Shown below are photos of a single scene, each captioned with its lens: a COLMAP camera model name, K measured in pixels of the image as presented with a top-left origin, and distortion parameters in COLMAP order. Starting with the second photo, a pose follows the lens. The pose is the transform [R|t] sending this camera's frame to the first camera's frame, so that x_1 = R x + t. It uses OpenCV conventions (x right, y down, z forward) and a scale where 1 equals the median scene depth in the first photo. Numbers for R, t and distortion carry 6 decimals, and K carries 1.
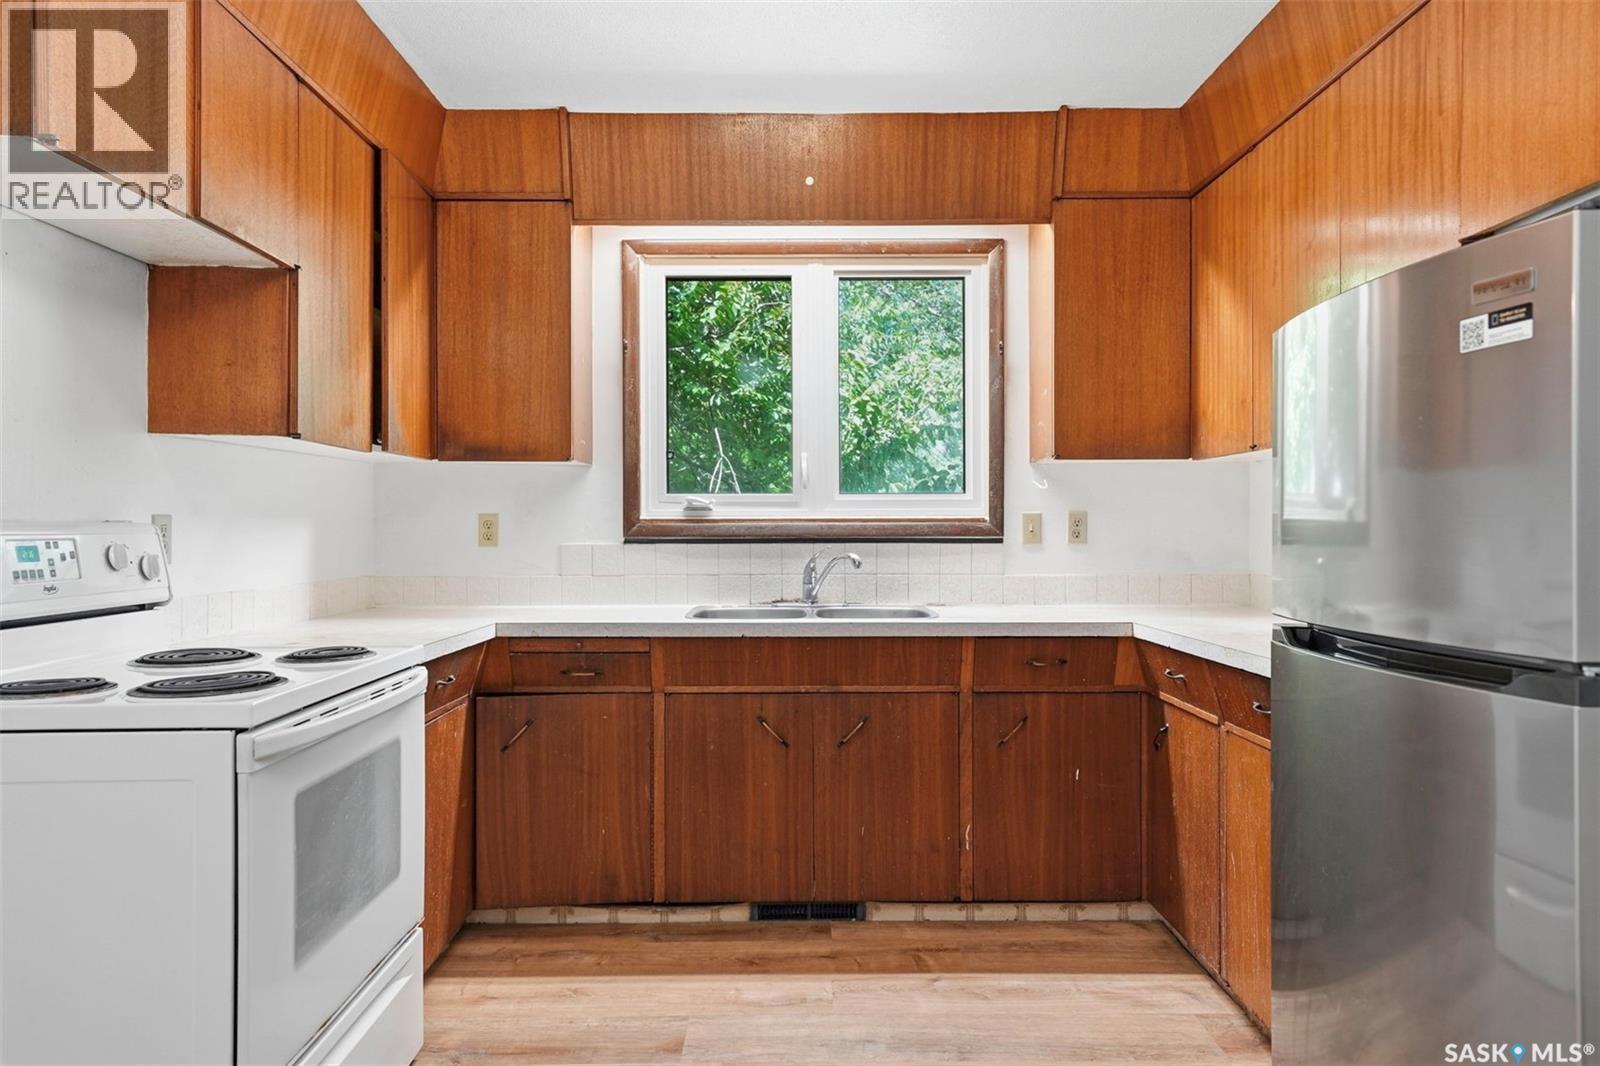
lens RADIAL K [[1042.8, 0, 800.0], [0, 1042.8, 533.0], [0, 0, 1]] dist [0.029840, -0.000316]
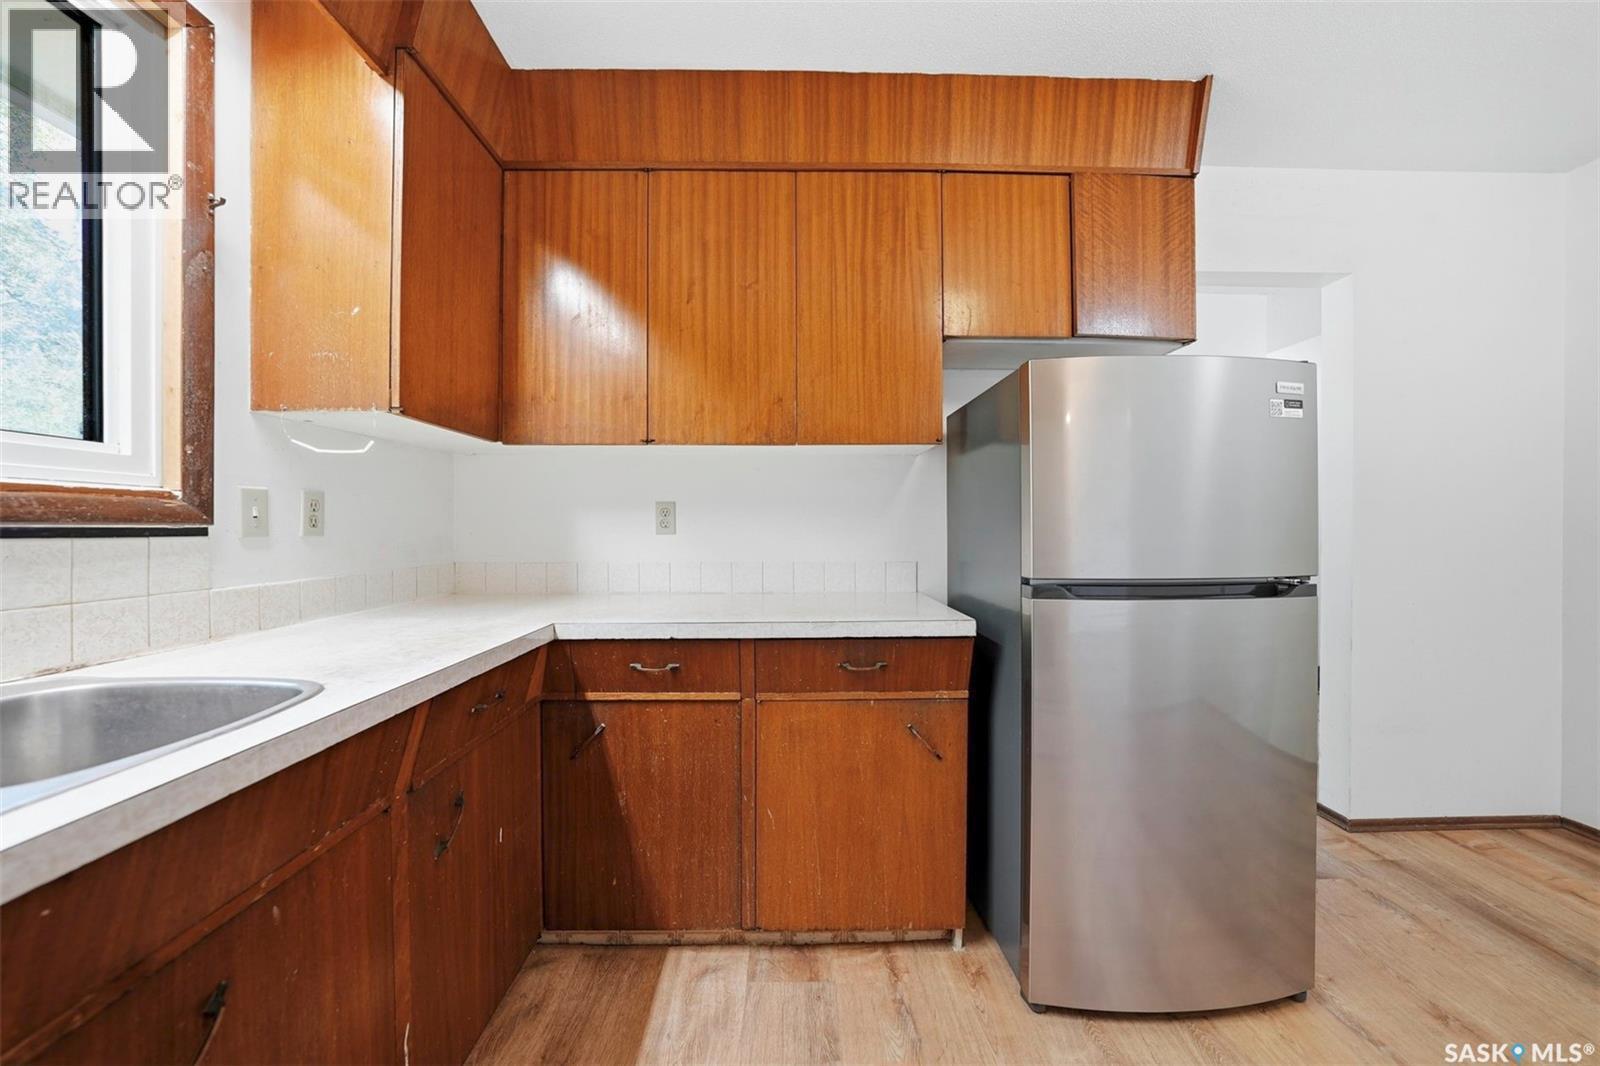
lens RADIAL K [[560.9, 0, 795.7], [0, 560.9, 530.9], [0, 0, 1]] dist [-0.029670, 0.007734]
pose [[-0.006795, -0.005763, 0.999960, -0.139053], [0.004576, 0.999973, 0.005794, 0.007640], [-0.999966, 0.004616, -0.006768, 0.791464]]
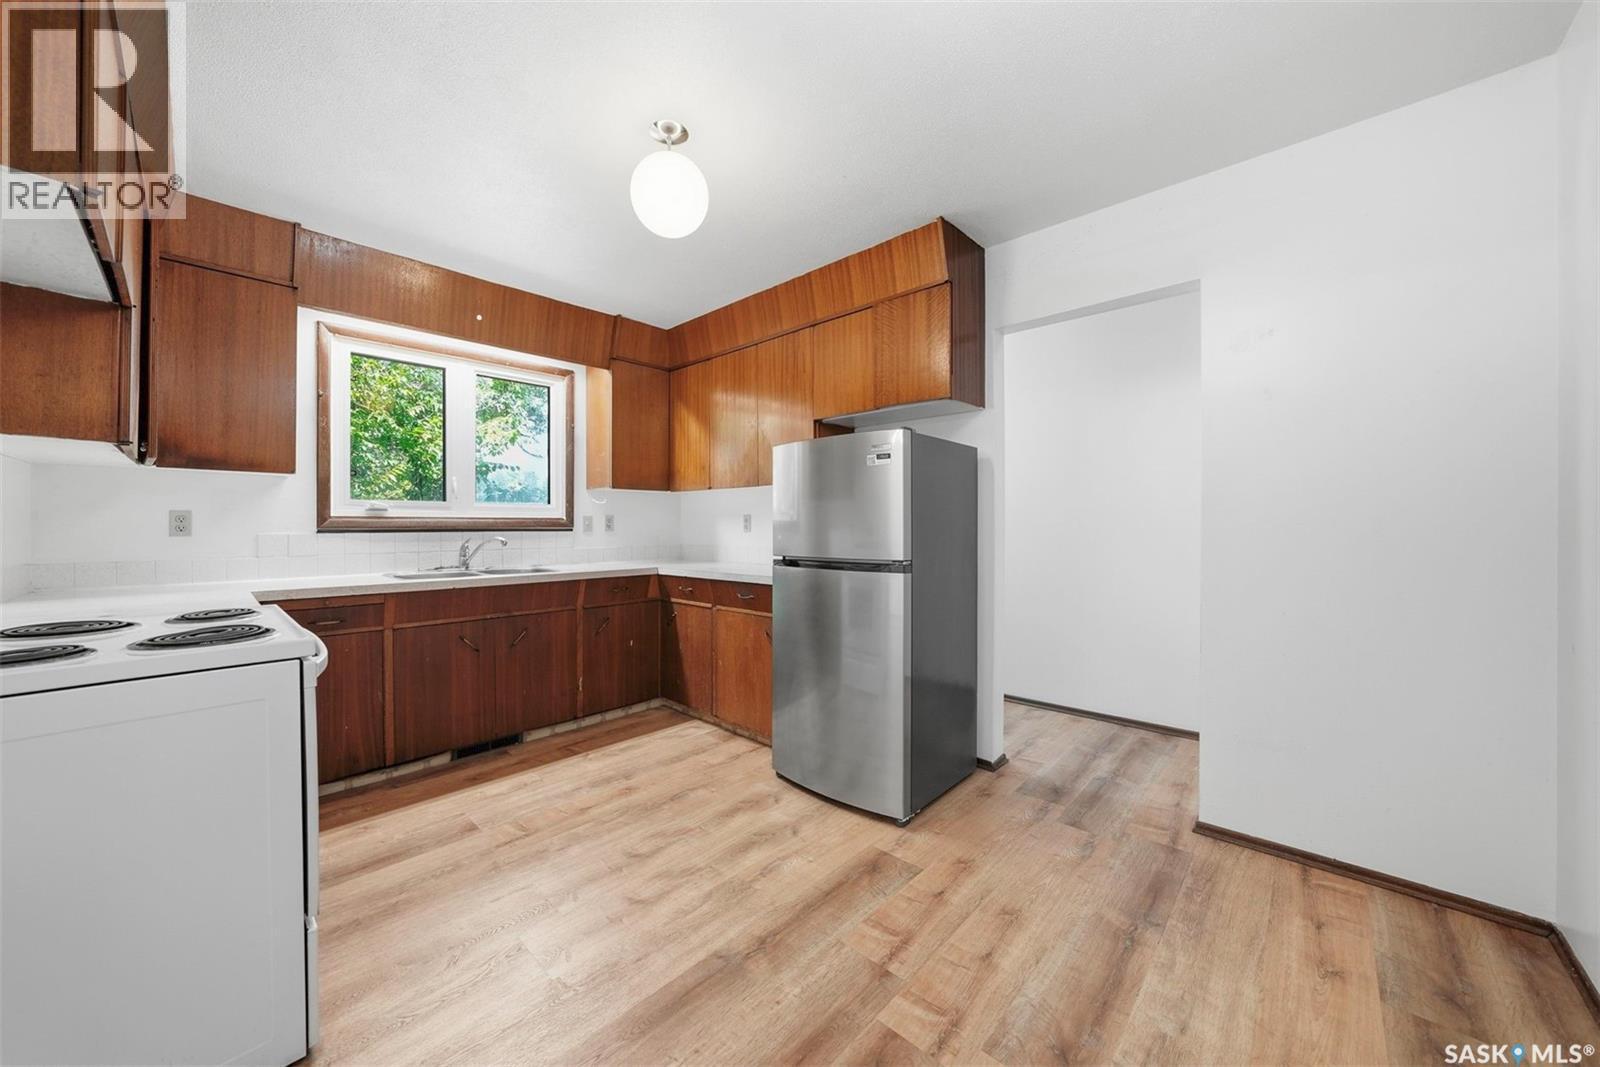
lens RADIAL K [[575.8, 0, 793.6], [0, 575.8, 528.6], [0, 0, 1]] dist [-0.001621, 0.000010]
pose [[0.695495, -0.002615, 0.718527, -0.326604], [0.002742, 0.999996, 0.000985, 0.006053], [-0.718526, 0.001285, 0.695499, -0.014359]]
